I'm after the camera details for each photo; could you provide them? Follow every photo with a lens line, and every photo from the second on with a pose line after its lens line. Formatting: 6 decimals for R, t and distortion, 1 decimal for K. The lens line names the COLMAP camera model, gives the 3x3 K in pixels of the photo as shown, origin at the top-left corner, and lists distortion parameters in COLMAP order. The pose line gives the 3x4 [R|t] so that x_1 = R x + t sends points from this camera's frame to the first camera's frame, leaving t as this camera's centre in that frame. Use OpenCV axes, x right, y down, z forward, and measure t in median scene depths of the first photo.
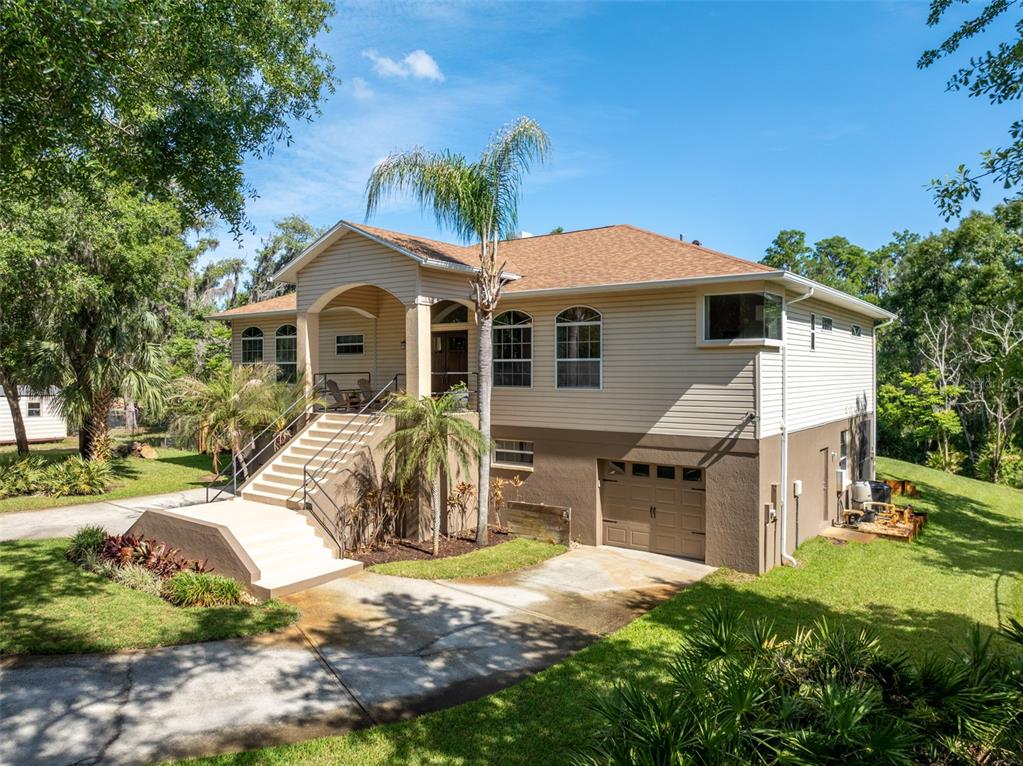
lens RADIAL K [[733.0, 0, 511.5], [0, 733.0, 383.0], [0, 0, 1]] dist [-0.067114, 0.045174]
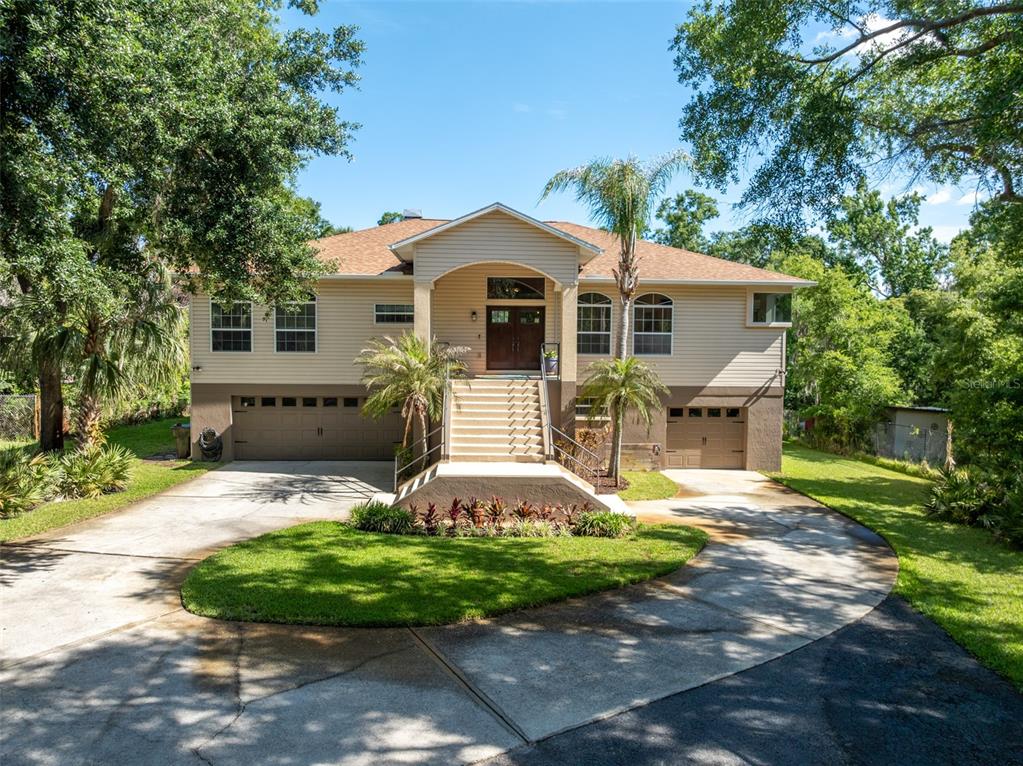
lens RADIAL K [[728.8, 0, 511.5], [0, 728.8, 383.0], [0, 0, 1]] dist [-0.054276, 0.001424]
pose [[0.776505, -0.028103, 0.629484, -1.047556], [0.001216, 0.999070, 0.043103, 0.001300], [-0.630110, -0.032704, 0.775817, 0.144443]]
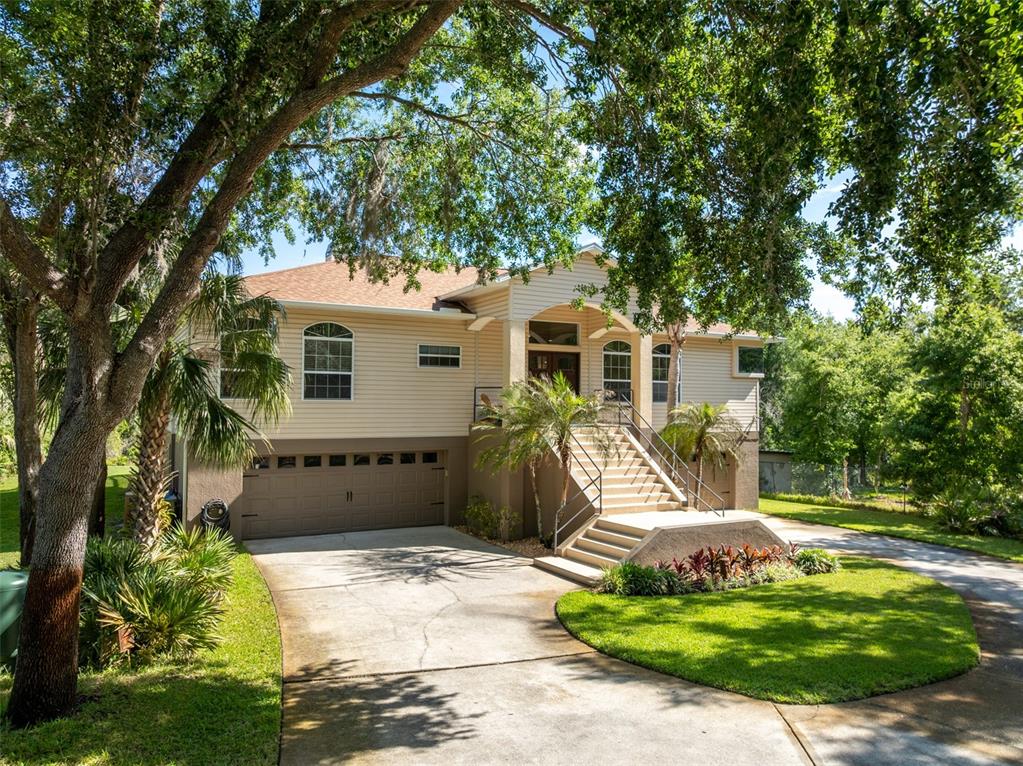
lens RADIAL K [[733.0, 0, 511.5], [0, 733.0, 383.0], [0, 0, 1]] dist [-0.067114, 0.045174]
pose [[0.412086, 0.030704, 0.910628, -1.426275], [0.007513, 0.999284, -0.037093, 0.021096], [-0.911114, 0.022127, 0.411560, 0.772878]]
